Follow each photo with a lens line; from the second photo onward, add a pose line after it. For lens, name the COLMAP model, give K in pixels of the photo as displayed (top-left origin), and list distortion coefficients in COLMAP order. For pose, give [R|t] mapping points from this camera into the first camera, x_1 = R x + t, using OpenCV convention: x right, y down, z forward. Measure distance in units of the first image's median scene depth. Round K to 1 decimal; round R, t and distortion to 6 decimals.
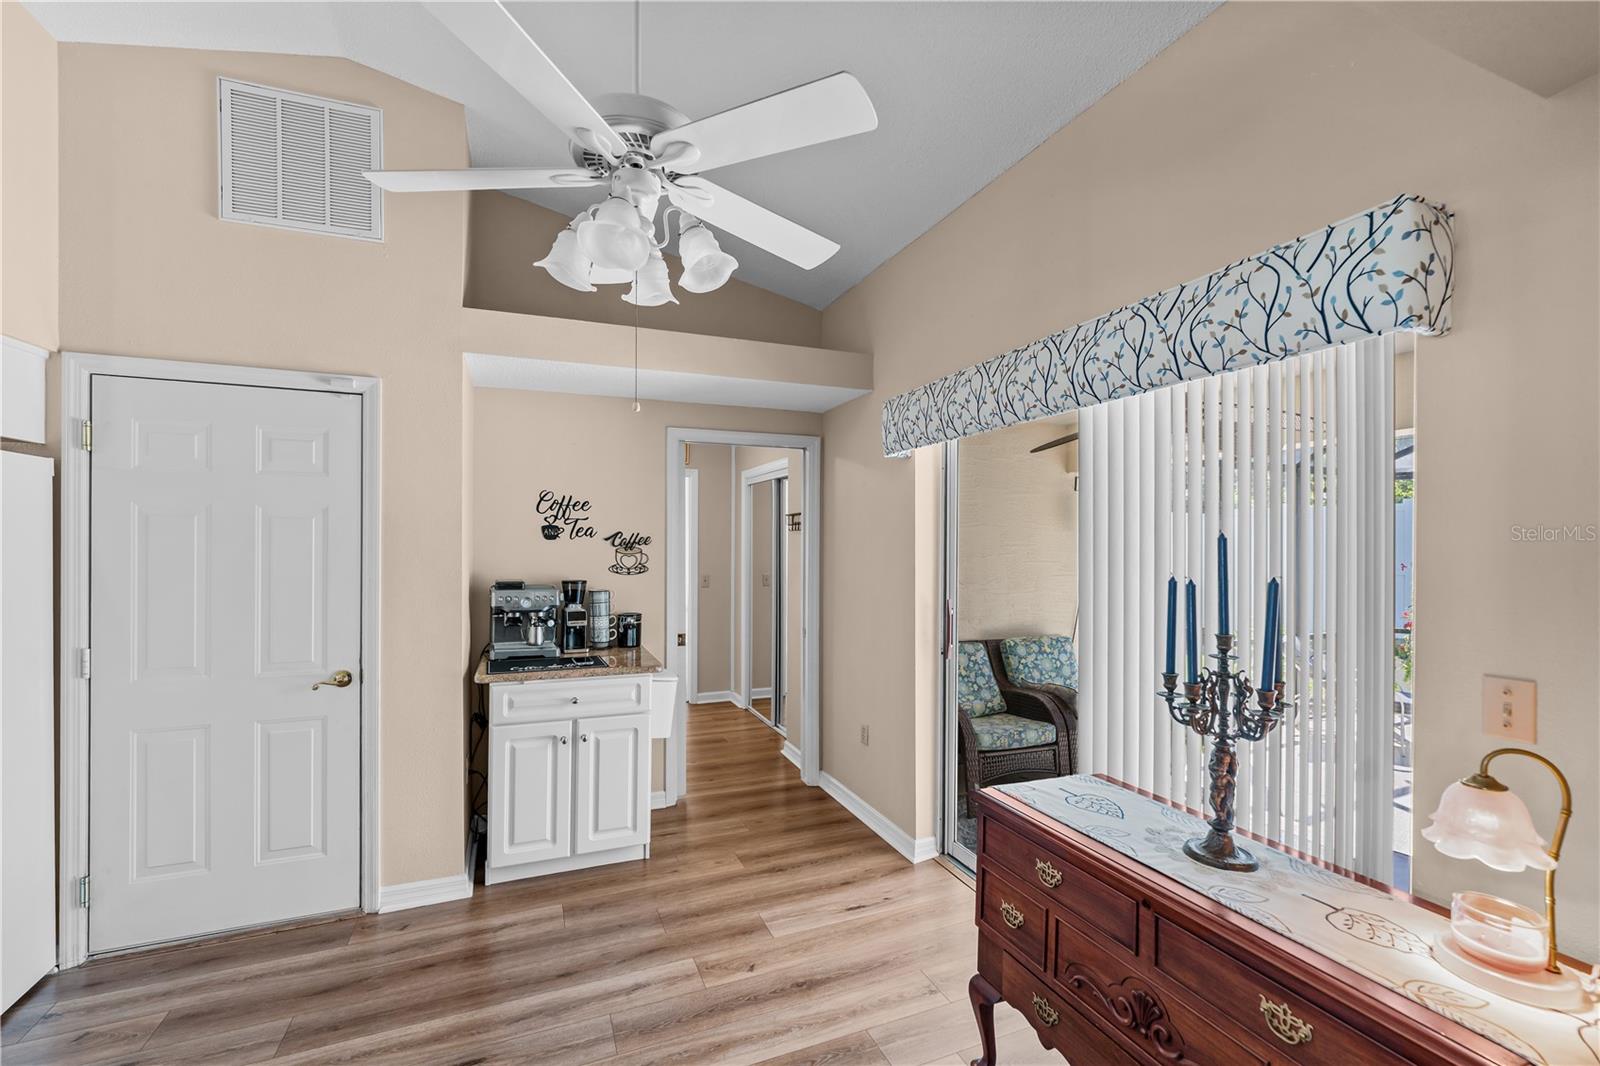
lens RADIAL K [[659.4, 0, 780.1], [0, 659.4, 549.2], [0, 0, 1]] dist [0.004329, -0.001910]
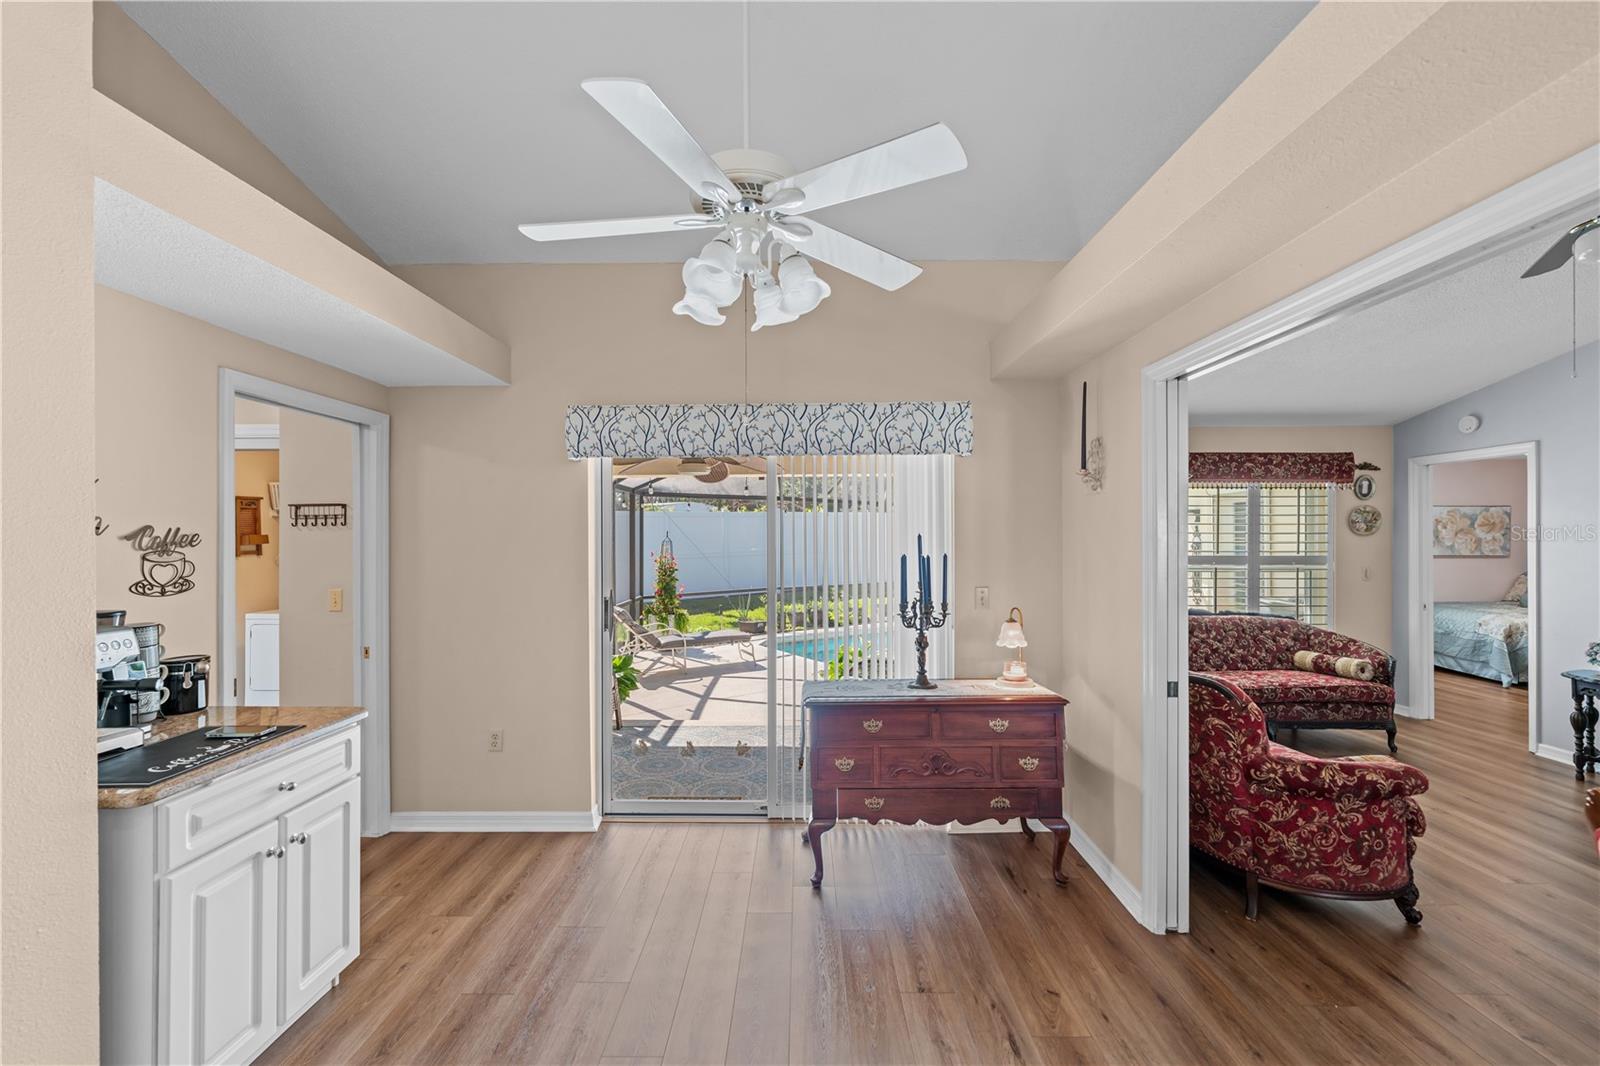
lens RADIAL K [[659.4, 0, 774.8], [0, 659.4, 540.8], [0, 0, 1]] dist [0.004329, -0.001910]
pose [[0.388036, -0.006055, 0.921625, -0.608116], [0.016614, 0.999862, -0.000426, -0.002868], [-0.921495, 0.015477, 0.388083, 0.254432]]
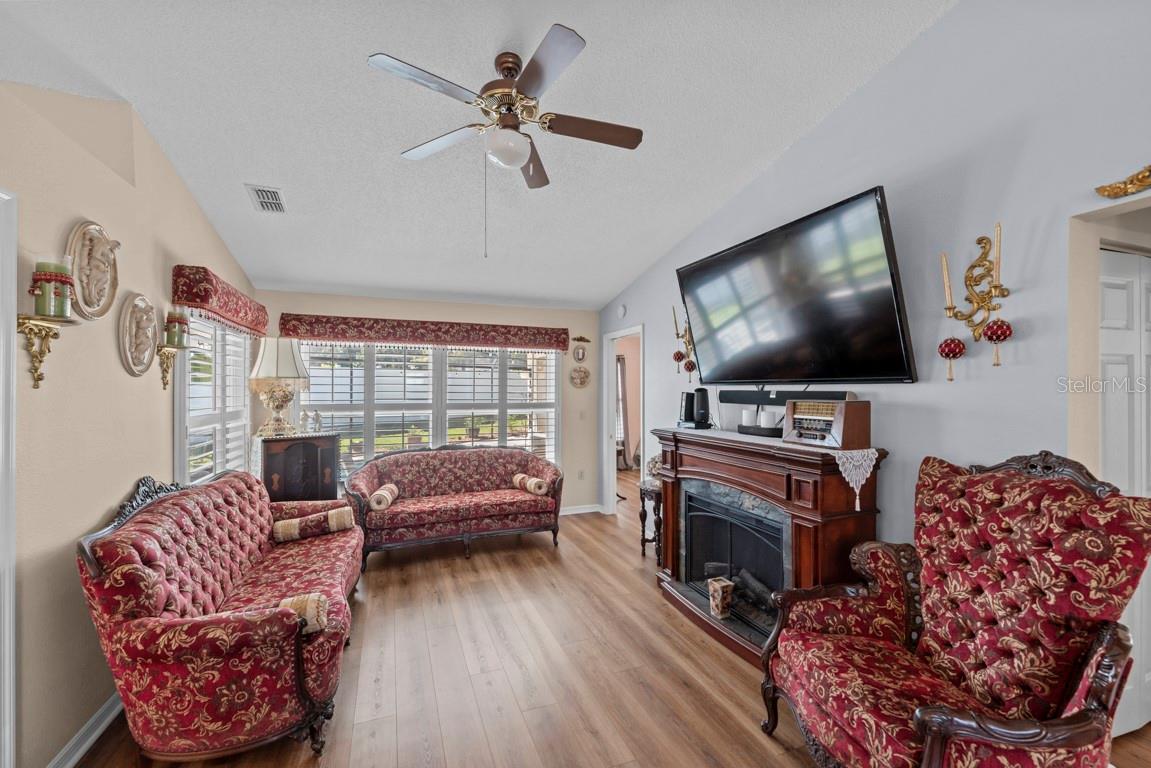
lens RADIAL K [[474.3, 0, 575.0], [0, 474.3, 388.2], [0, 0, 1]] dist [0.004329, -0.001910]
pose [[0.005963, -0.001665, 0.999981, -0.219893], [0.011990, 0.999927, 0.001594, 0.005428], [-0.999910, 0.011980, 0.005983, -0.417071]]
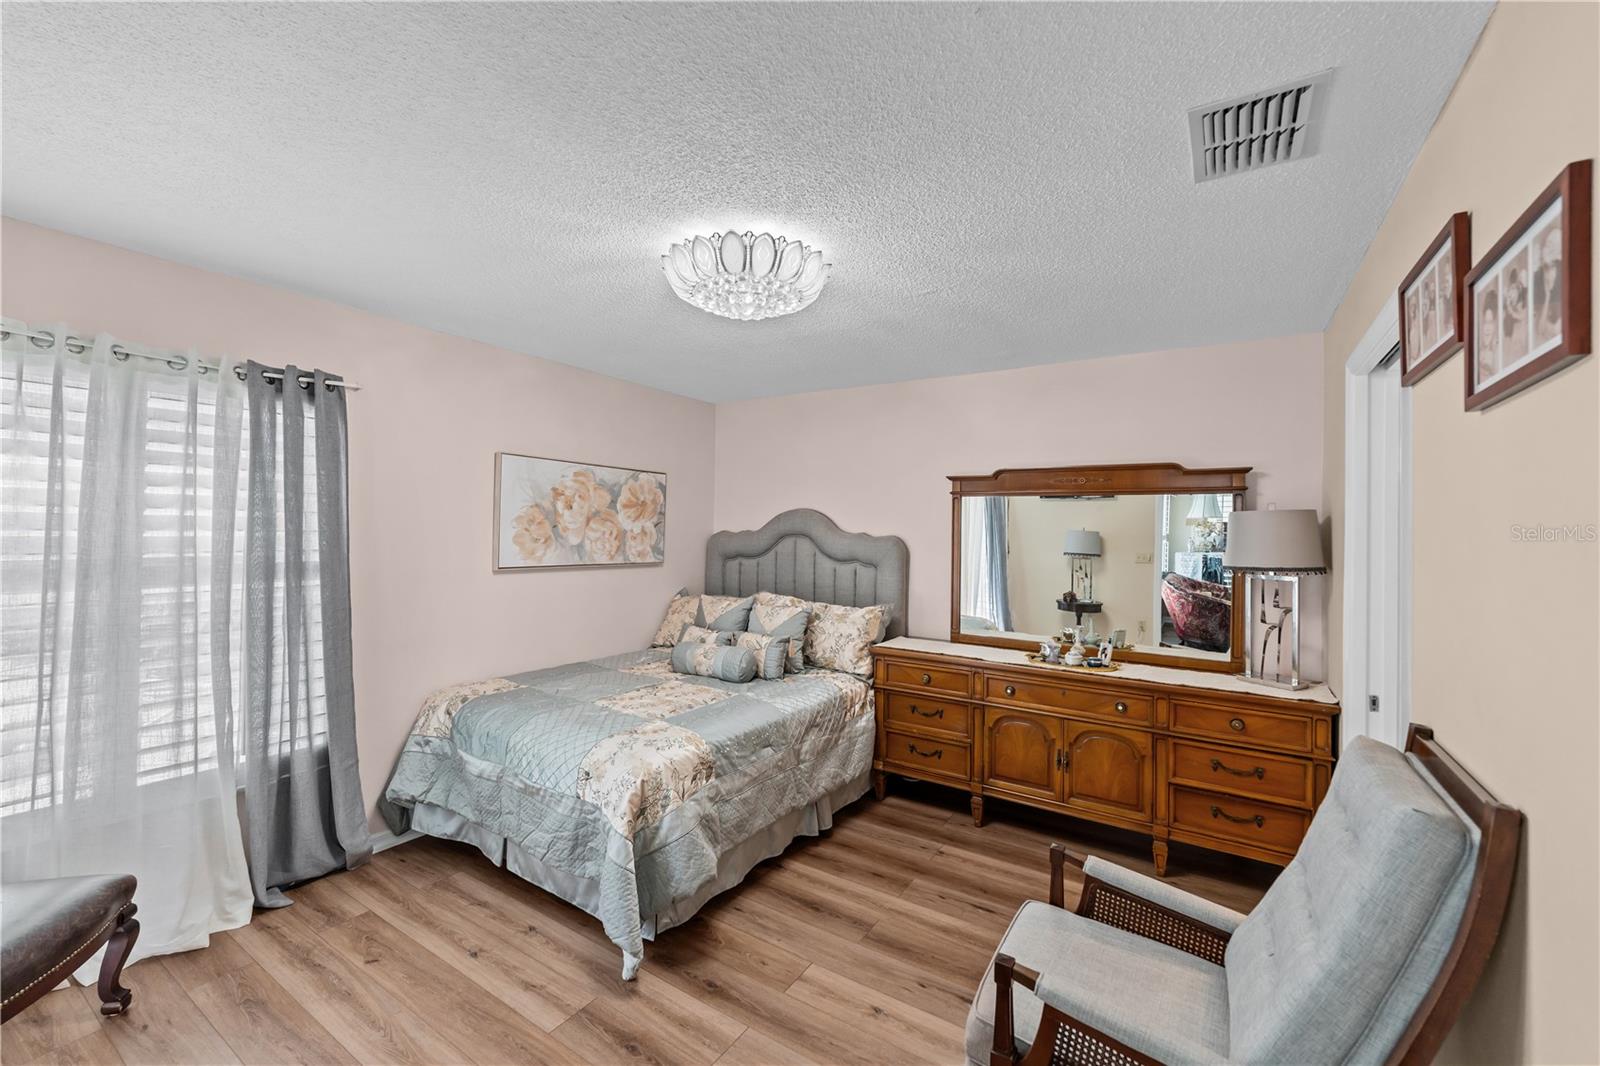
lens RADIAL K [[659.4, 0, 799.6], [0, 659.4, 530.1], [0, 0, 1]] dist [0.004329, -0.001910]
pose [[-0.578660, -0.011214, 0.815492, 1.235909], [-0.007543, 0.999936, 0.008398, 0.014750], [-0.815534, -0.001292, -0.578707, -0.648499]]
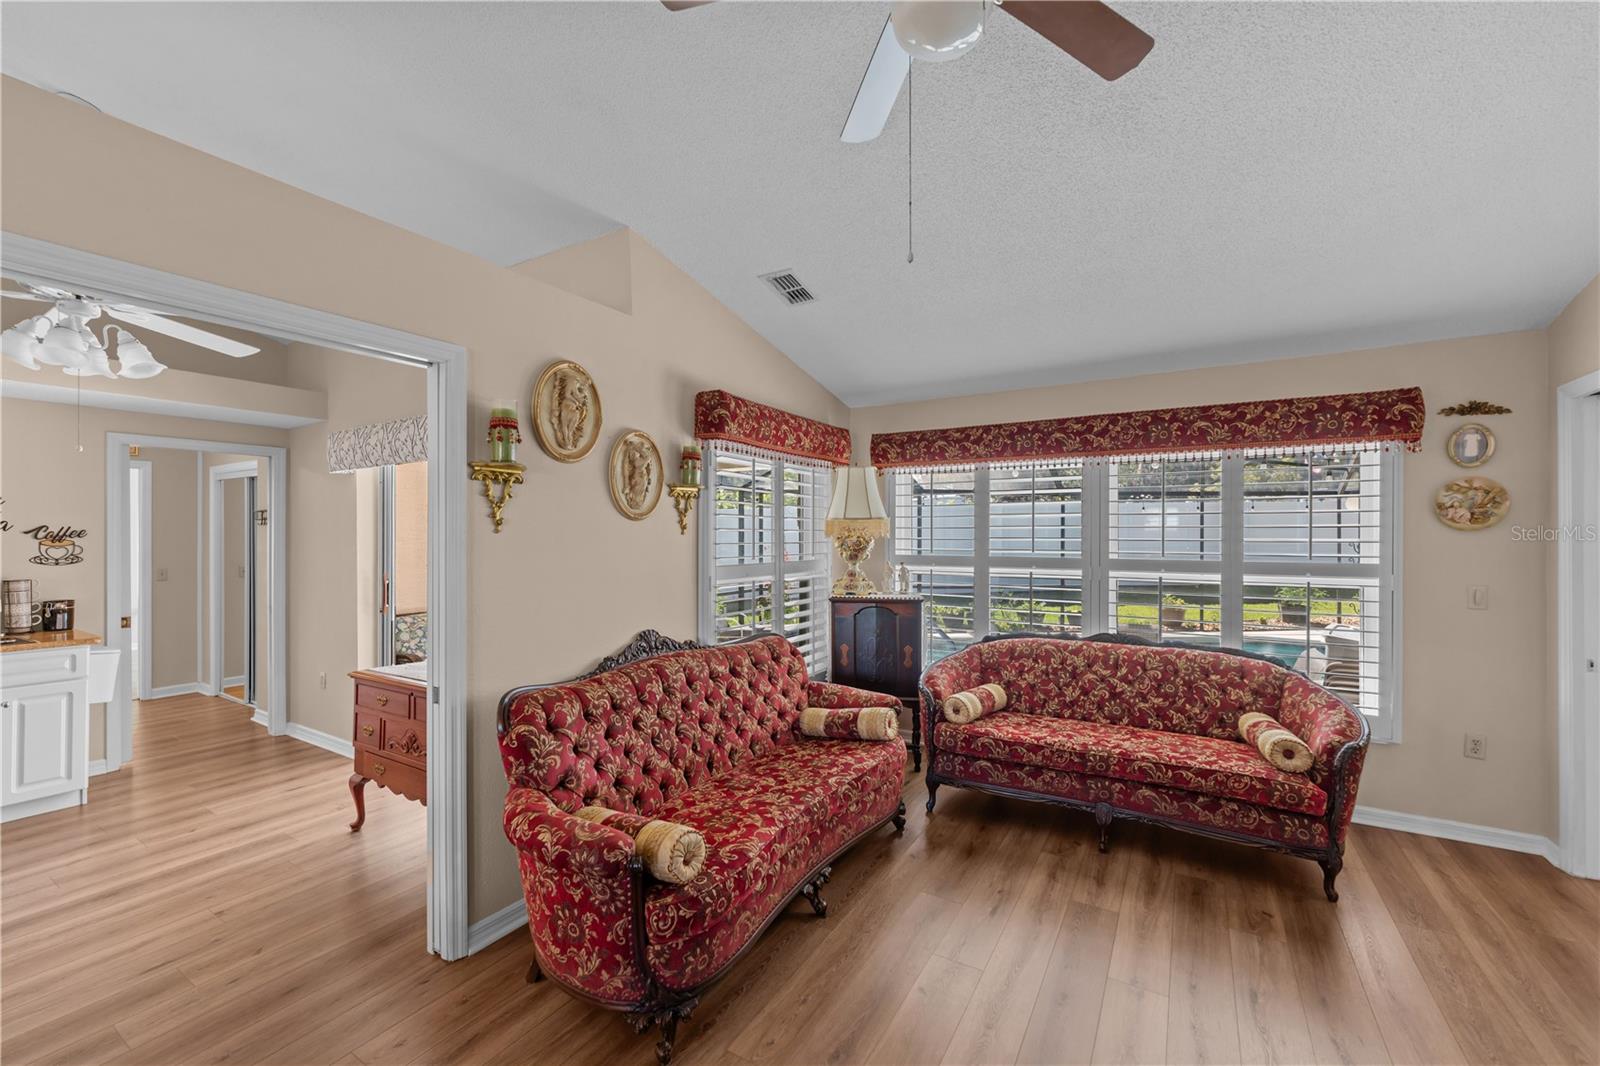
lens RADIAL K [[659.4, 0, 784.2], [0, 659.4, 533.2], [0, 0, 1]] dist [0.004329, -0.001910]
pose [[0.809149, -0.003036, 0.587595, 0.102571], [0.010375, 0.999905, -0.009120, 0.009272], [-0.587512, 0.013476, 0.809104, -0.602937]]
